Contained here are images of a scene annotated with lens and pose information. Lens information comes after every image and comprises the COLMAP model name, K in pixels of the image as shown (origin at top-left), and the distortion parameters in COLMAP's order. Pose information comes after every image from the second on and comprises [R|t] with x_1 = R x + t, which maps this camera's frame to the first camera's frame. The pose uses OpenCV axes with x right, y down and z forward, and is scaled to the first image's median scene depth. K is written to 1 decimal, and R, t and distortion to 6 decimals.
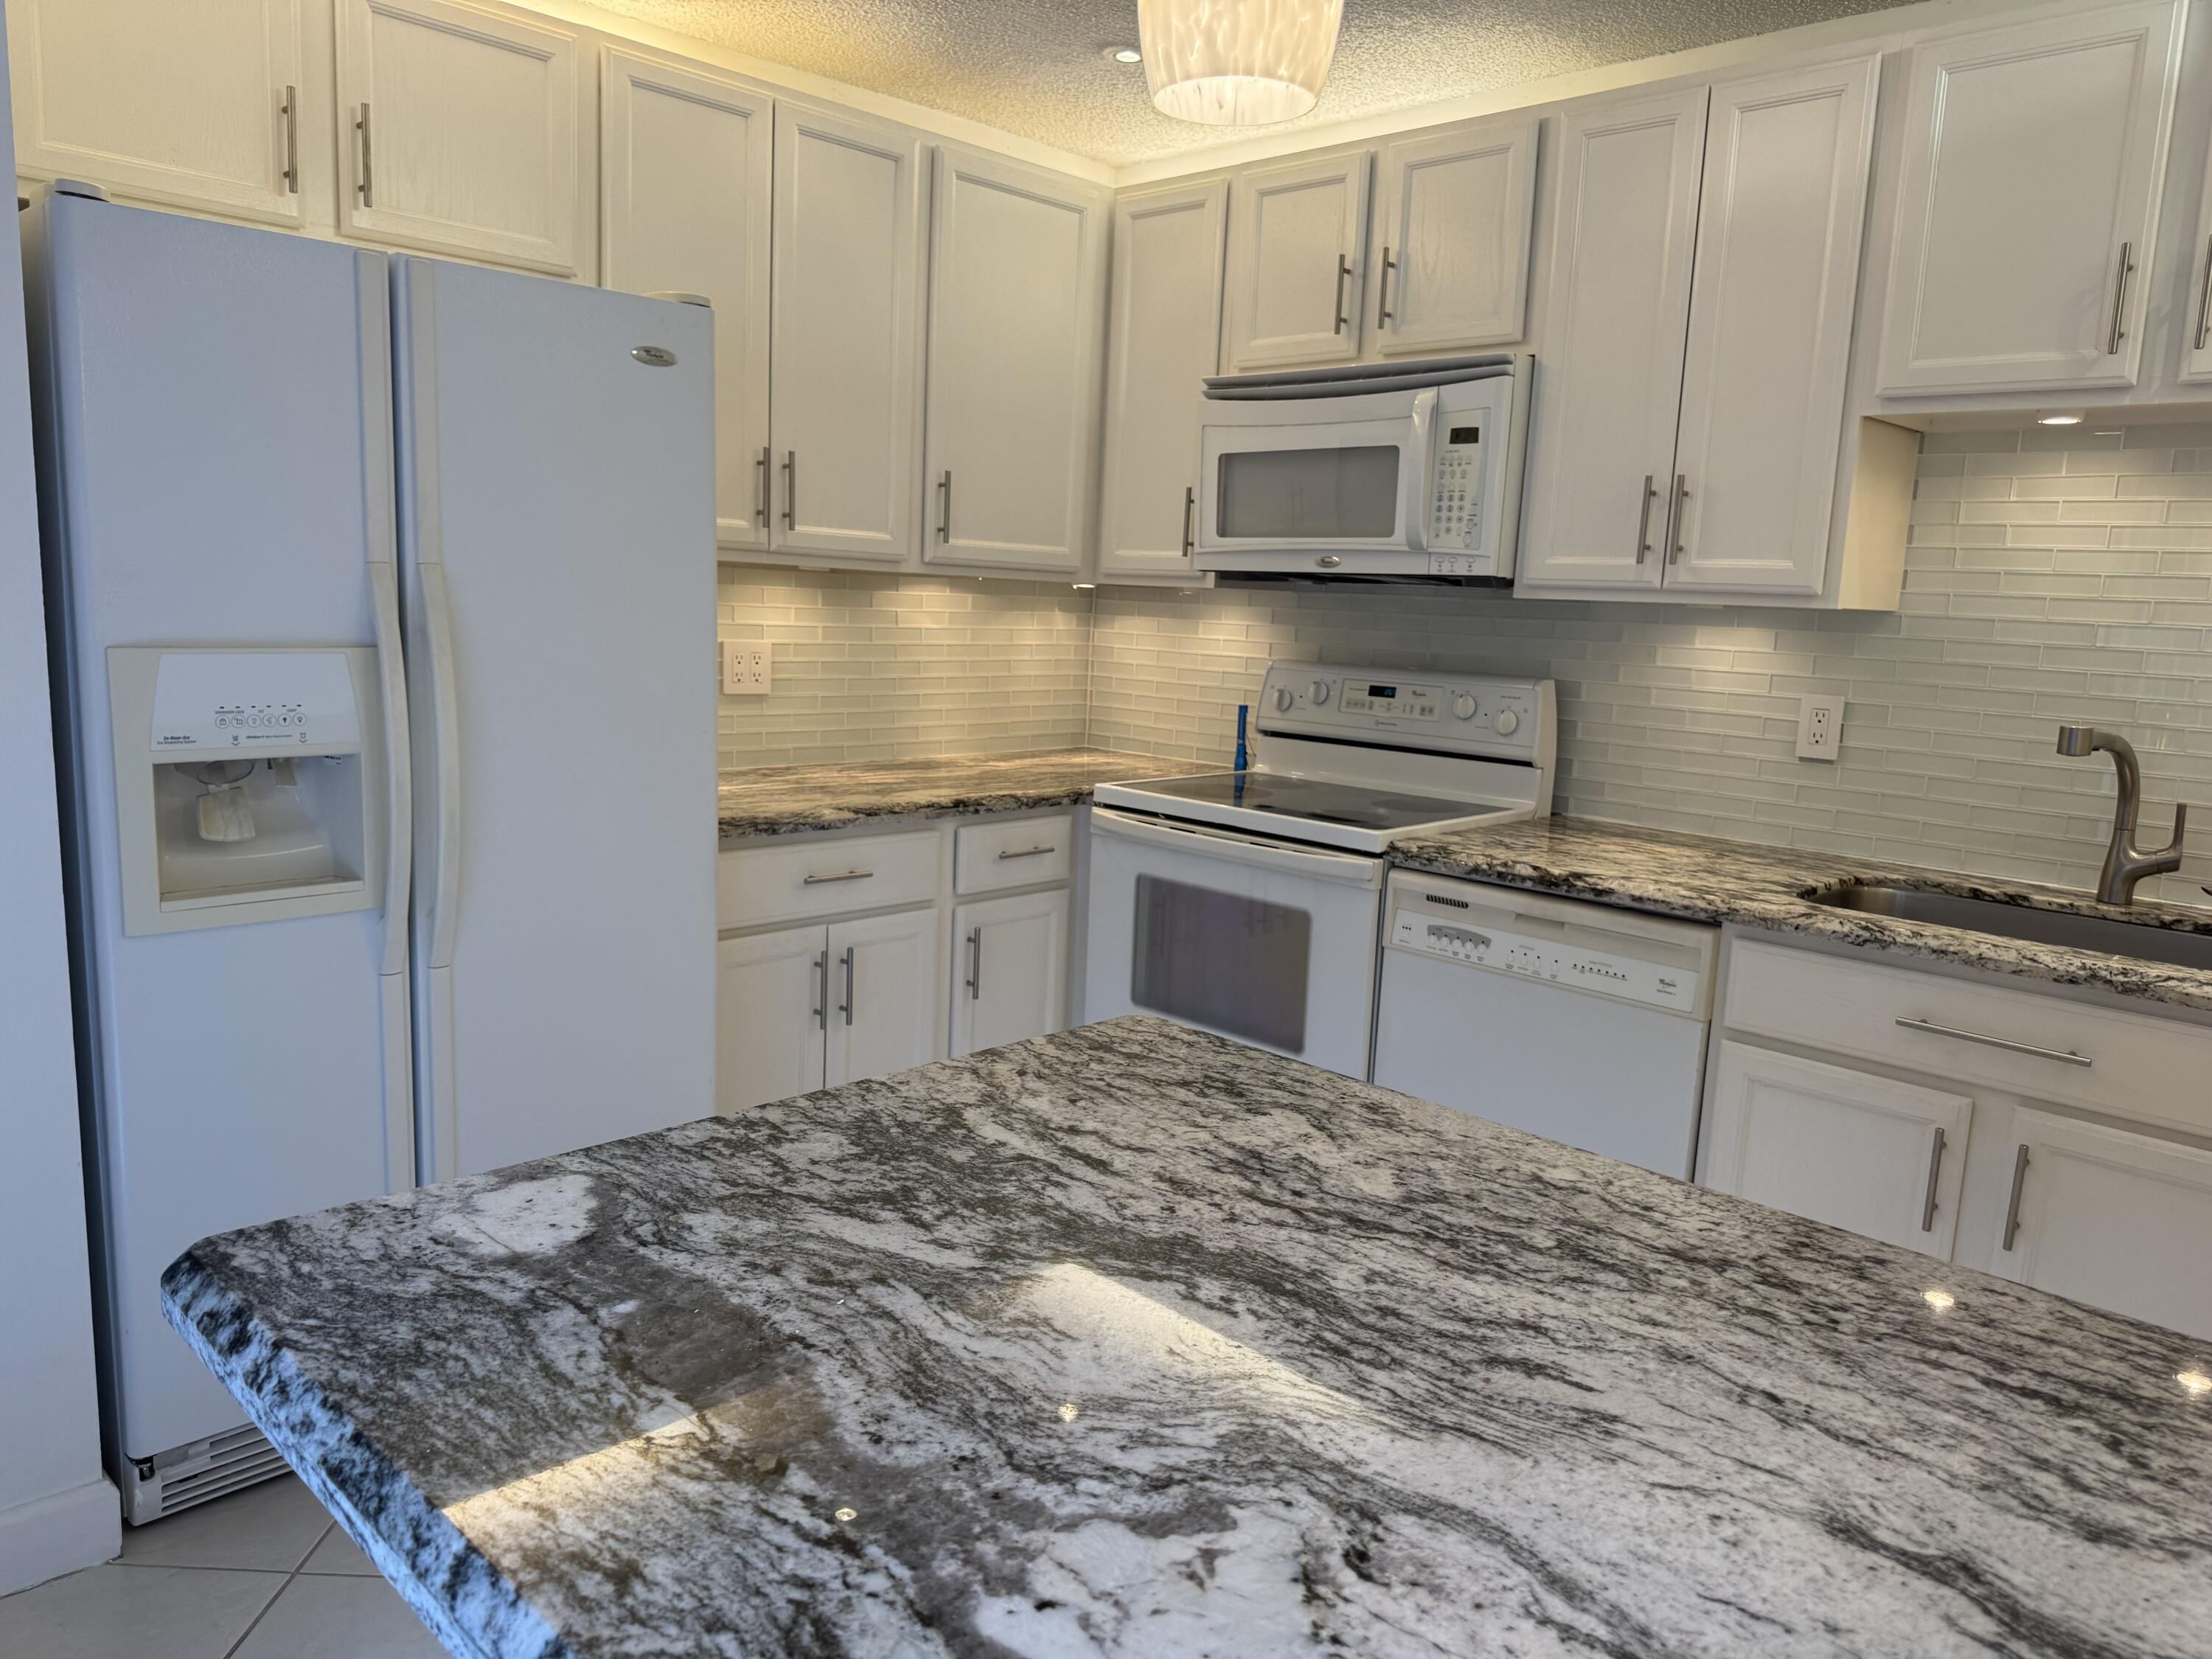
lens RADIAL K [[1529.8, 0, 1104.7], [0, 1529.8, 822.4], [0, 0, 1]] dist [-0.033600, 0.004113]
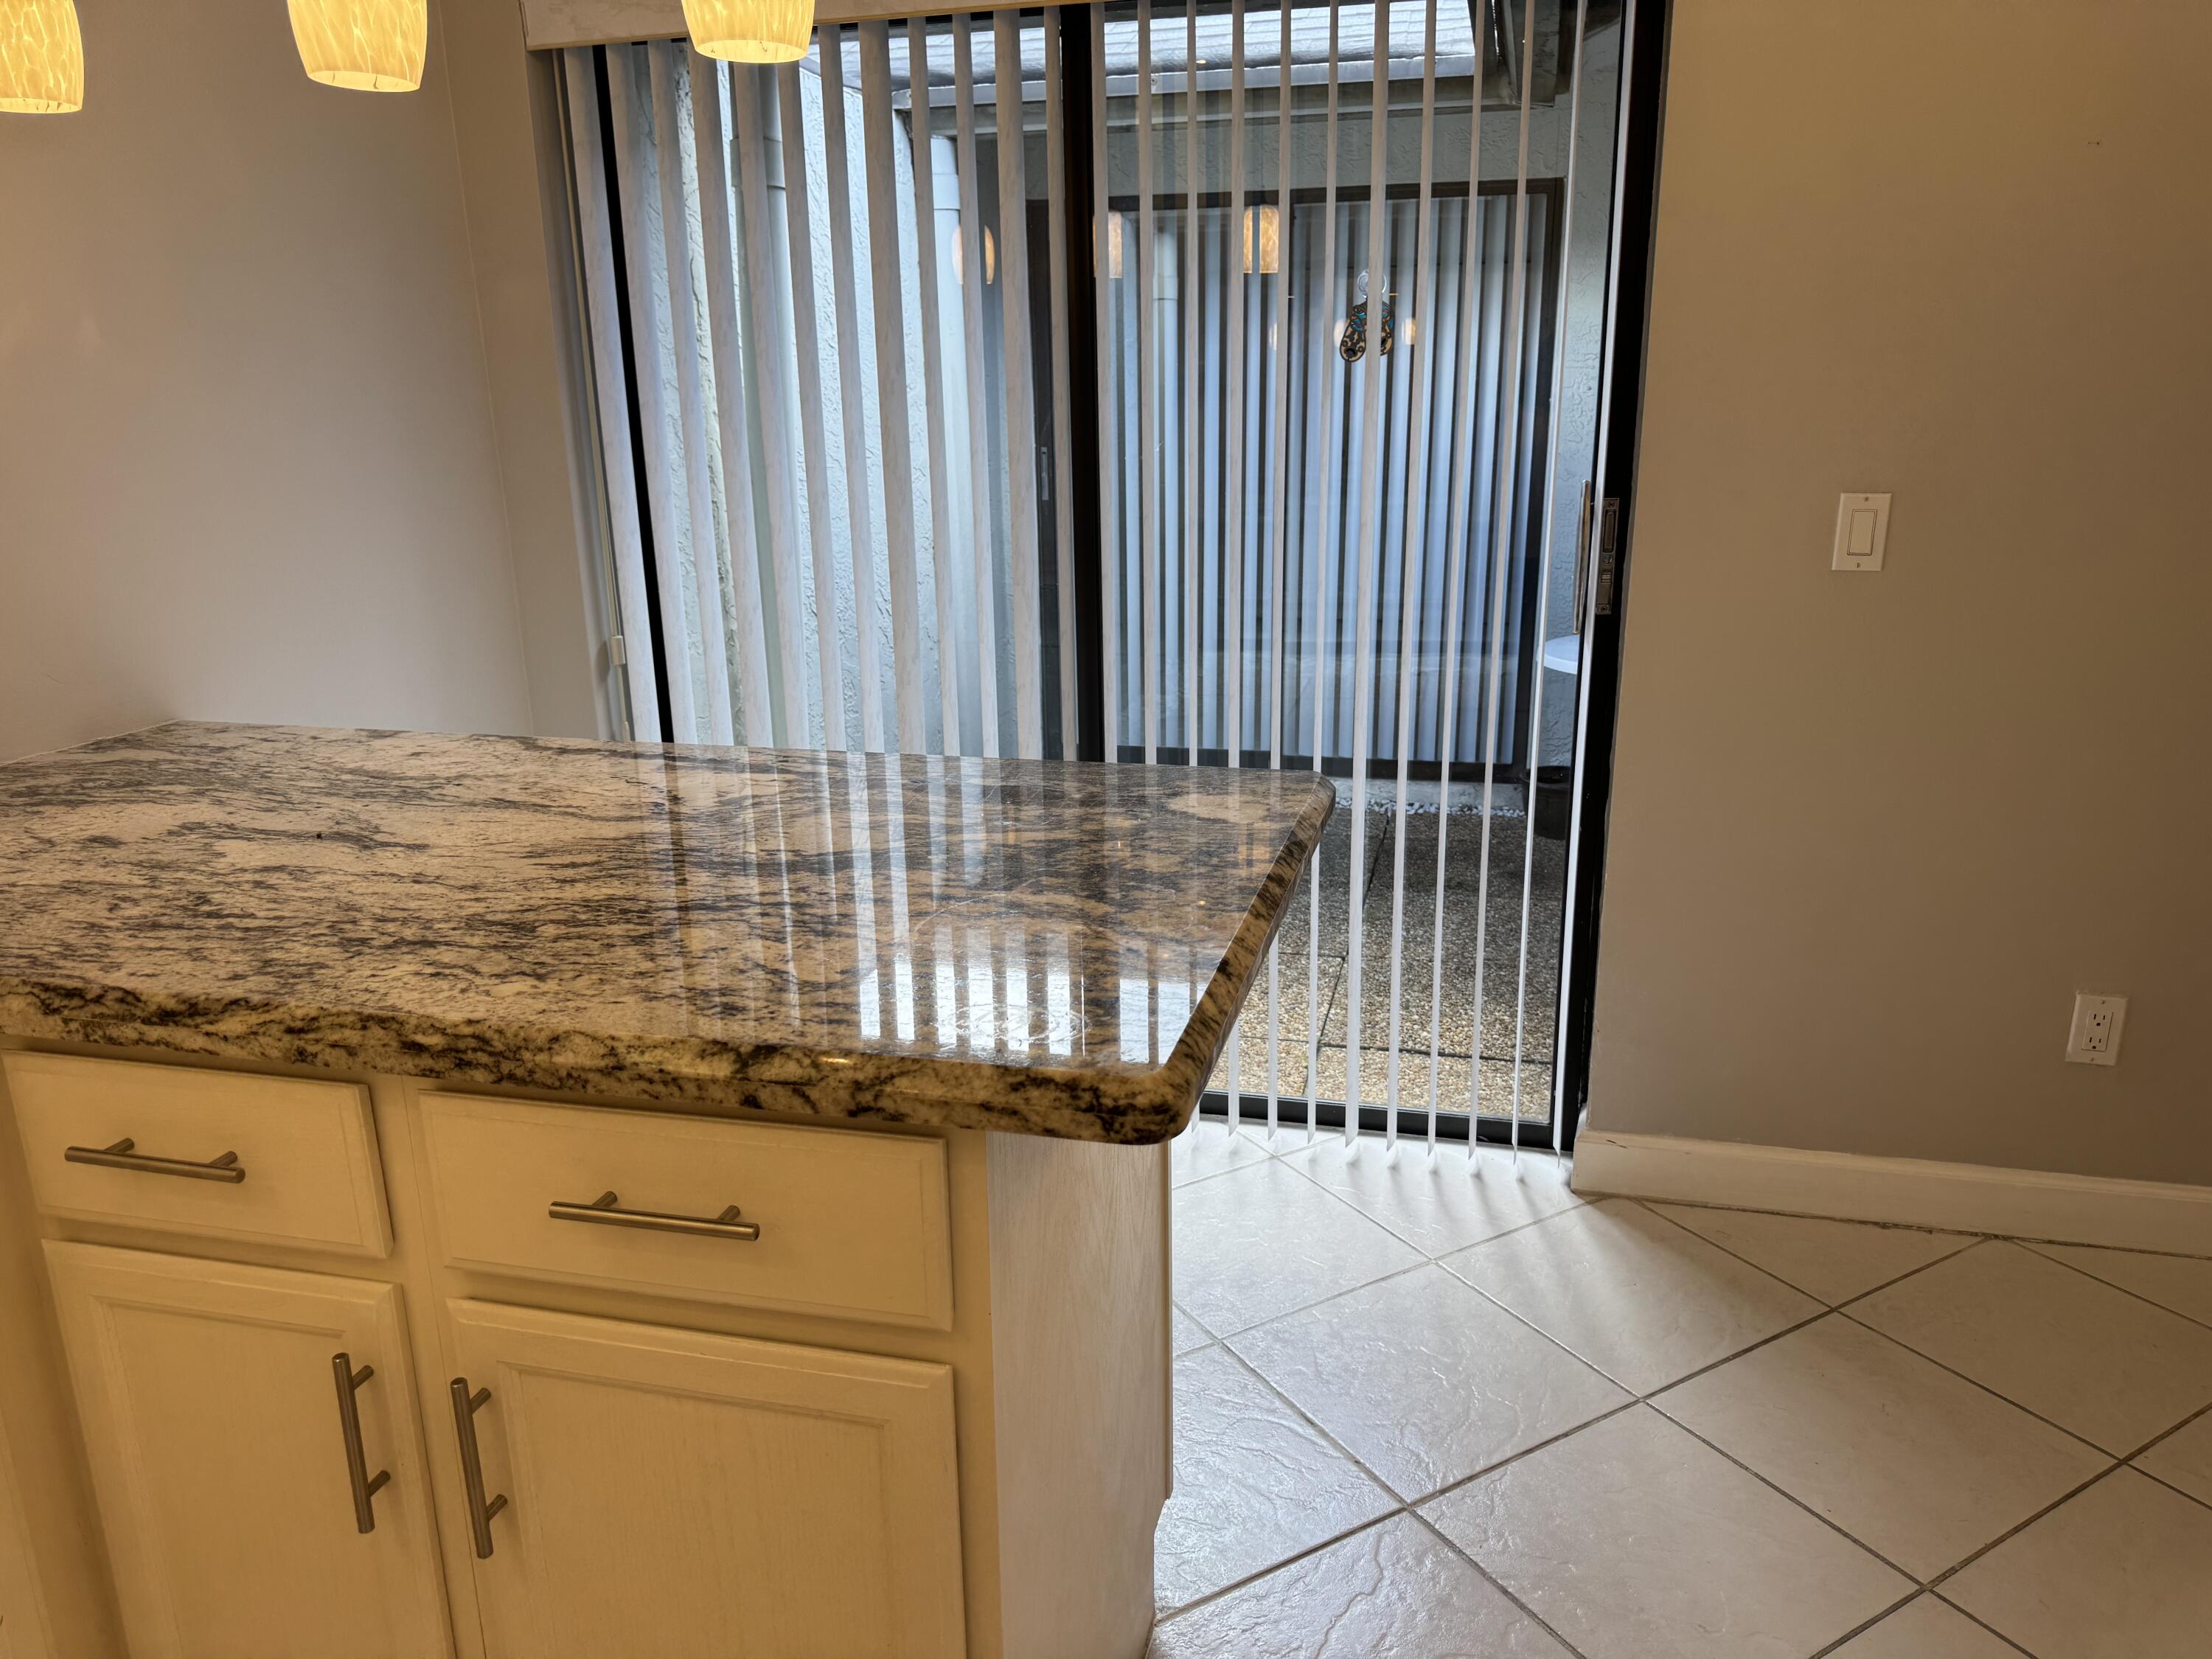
lens RADIAL K [[1529.8, 0, 1108.3], [0, 1529.8, 832.3], [0, 0, 1]] dist [-0.033600, 0.004113]
pose [[-0.857376, 0.105520, -0.503758, 0.536845], [-0.109502, 0.918953, 0.378859, -0.312634], [0.502907, 0.379987, -0.776334, 2.253837]]
